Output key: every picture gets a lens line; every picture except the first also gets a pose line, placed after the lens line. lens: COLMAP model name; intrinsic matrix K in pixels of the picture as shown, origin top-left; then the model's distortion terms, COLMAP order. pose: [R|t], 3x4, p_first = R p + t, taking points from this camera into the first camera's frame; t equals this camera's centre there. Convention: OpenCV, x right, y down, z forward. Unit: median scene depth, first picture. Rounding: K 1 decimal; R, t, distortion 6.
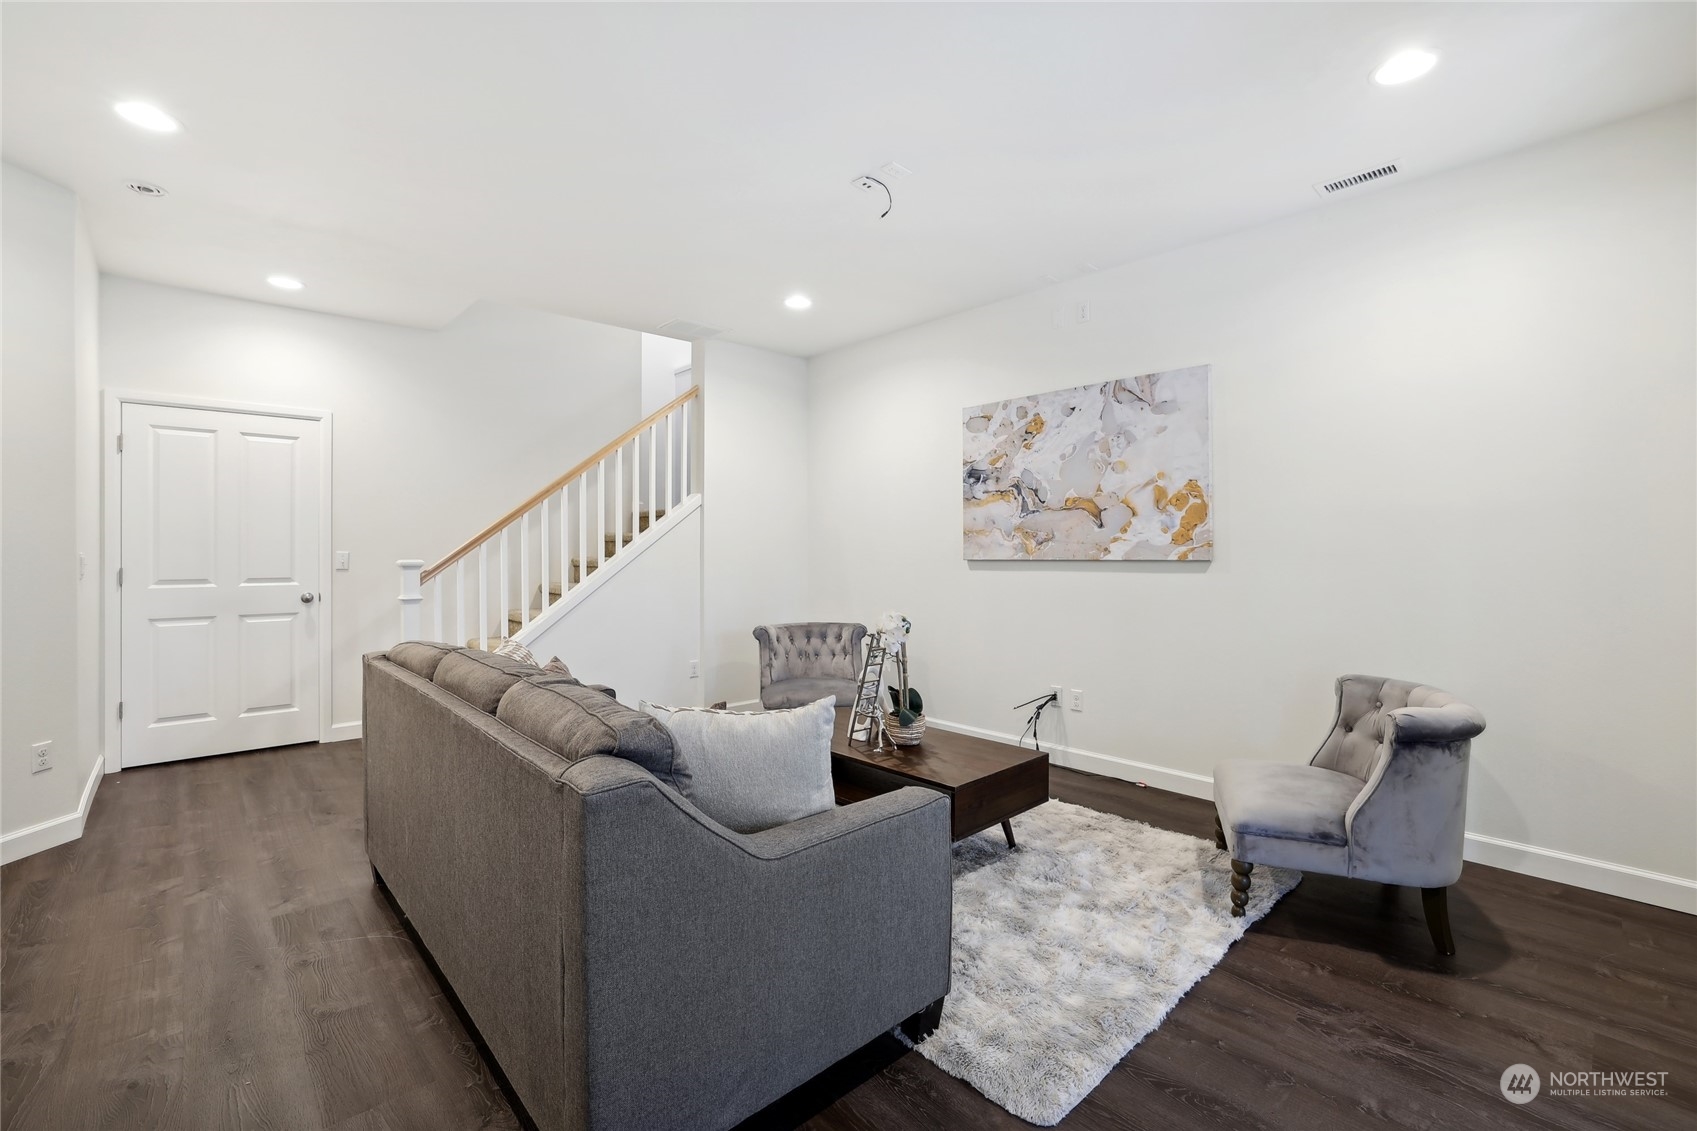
lens RADIAL K [[747.5, 0, 841.0], [0, 747.5, 550.4], [0, 0, 1]] dist [-0.040534, 0.015072]
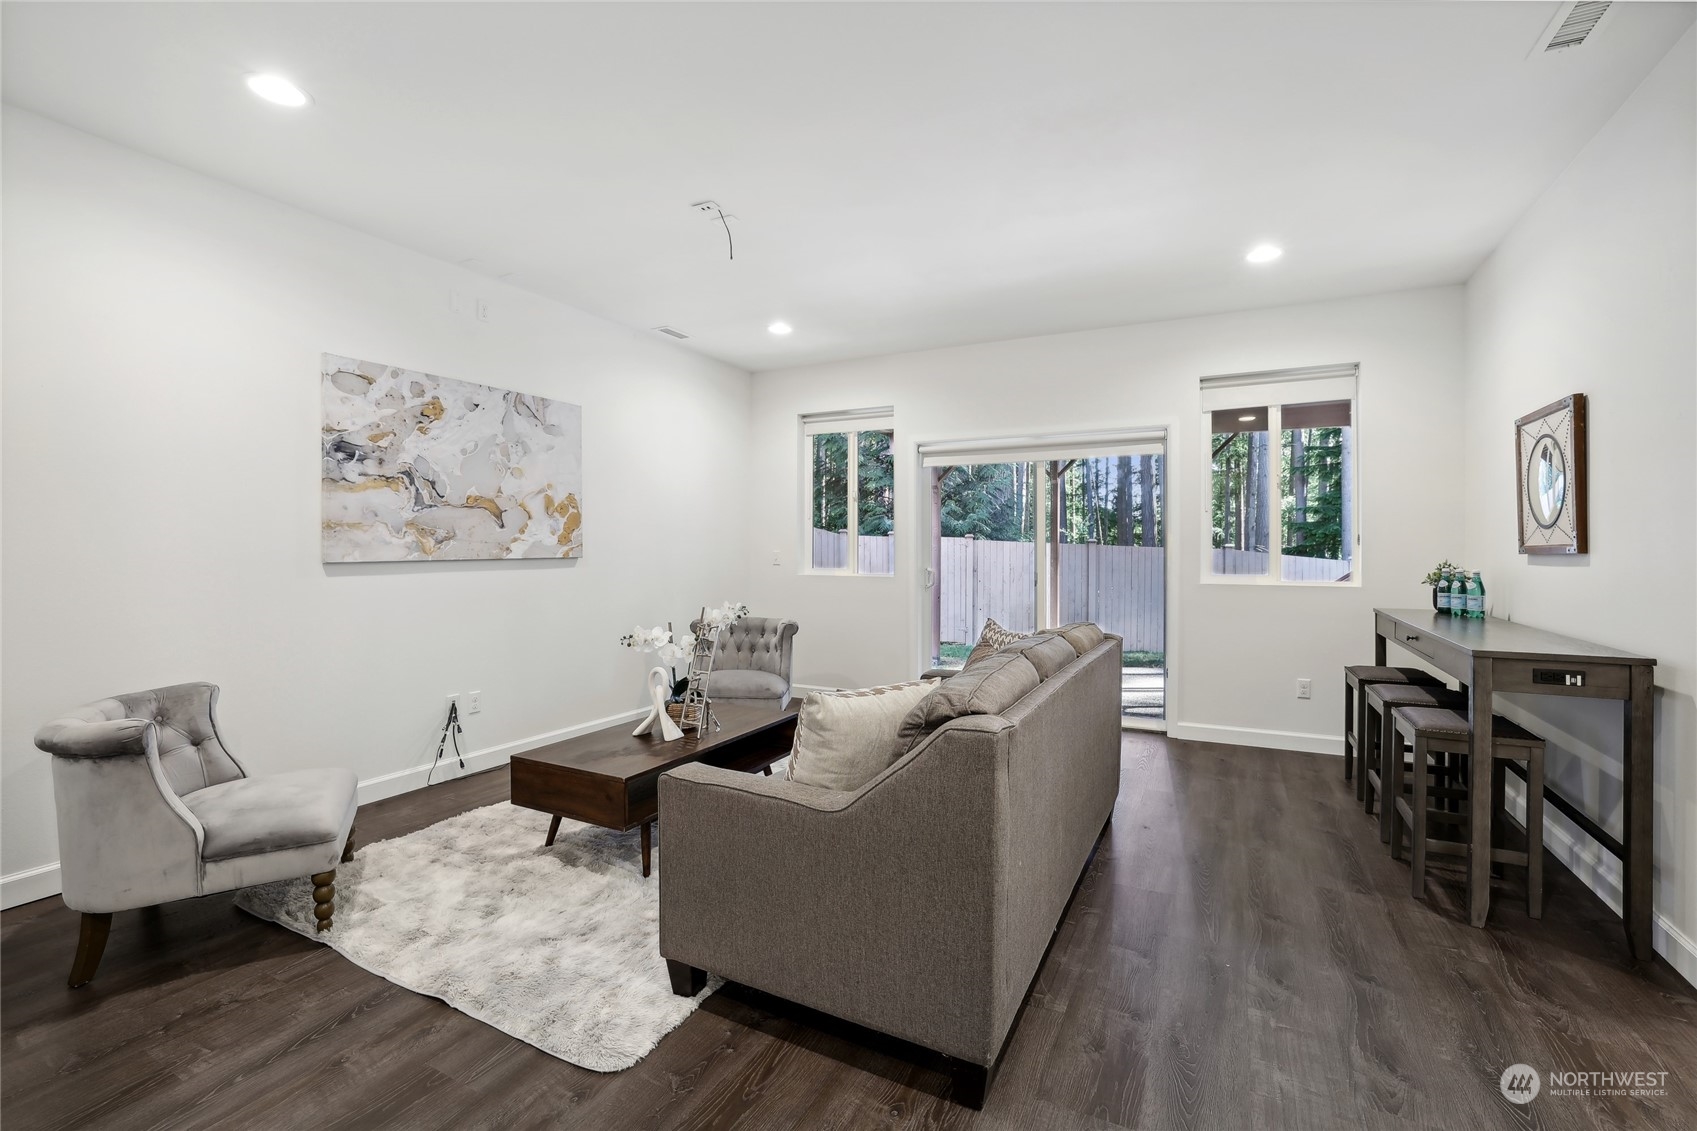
lens RADIAL K [[747.5, 0, 841.0], [0, 747.5, 550.4], [0, 0, 1]] dist [-0.040534, 0.015072]
pose [[-0.338970, -0.001181, 0.940796, -0.740227], [0.000616, 0.999999, 0.001477, -0.000206], [-0.940797, 0.001081, -0.338969, 0.846225]]
